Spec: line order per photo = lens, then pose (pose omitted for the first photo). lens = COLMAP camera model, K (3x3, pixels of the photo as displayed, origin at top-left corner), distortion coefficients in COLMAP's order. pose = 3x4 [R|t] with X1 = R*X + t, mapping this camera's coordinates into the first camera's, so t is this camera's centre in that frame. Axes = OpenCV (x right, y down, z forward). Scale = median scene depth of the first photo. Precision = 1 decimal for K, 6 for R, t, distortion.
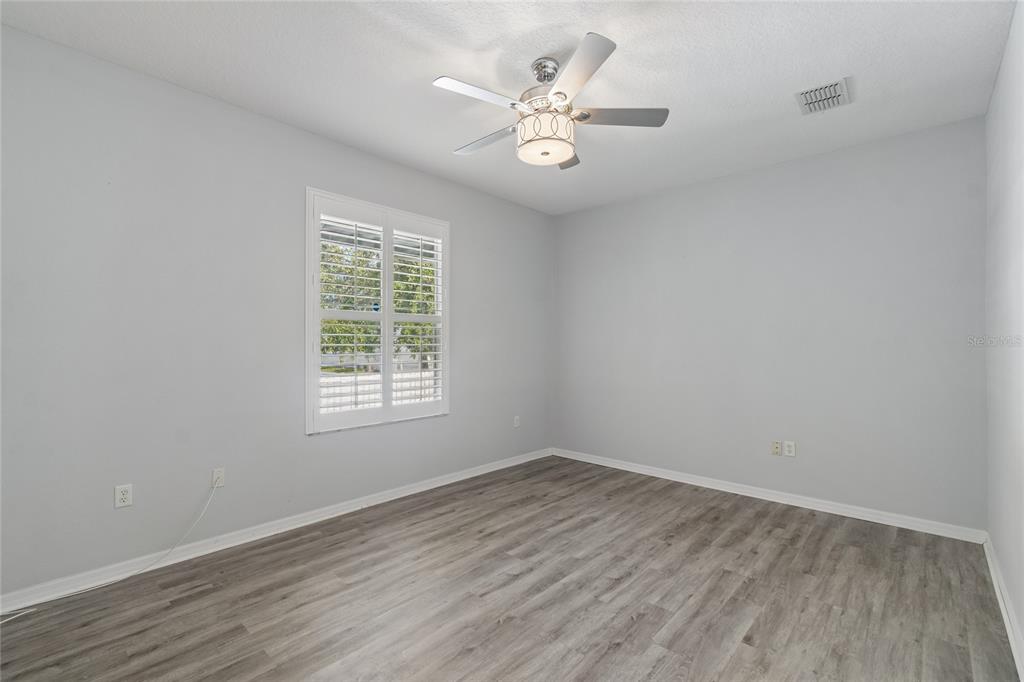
lens RADIAL K [[452.2, 0, 501.7], [0, 452.2, 344.2], [0, 0, 1]] dist [0.001398, -0.001037]
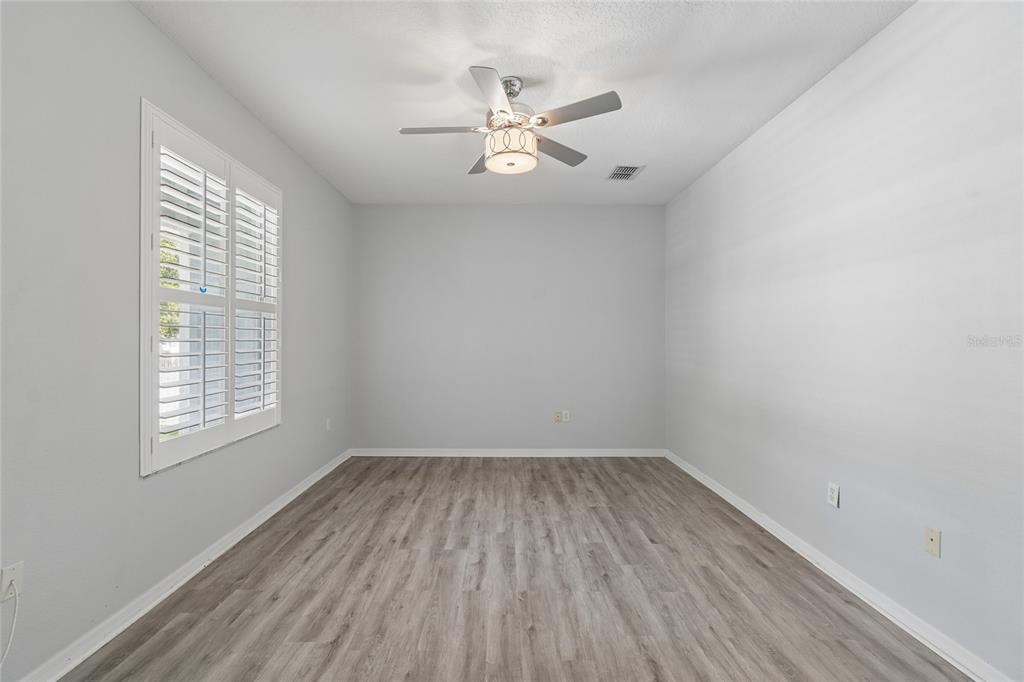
lens RADIAL K [[450.1, 0, 503.0], [0, 450.1, 341.2], [0, 0, 1]] dist [0.002604, -0.000441]
pose [[0.729902, -0.003170, 0.683544, -0.531609], [-0.000609, 0.999986, 0.005288, -0.000946], [-0.683551, -0.004276, 0.729890, 0.178682]]
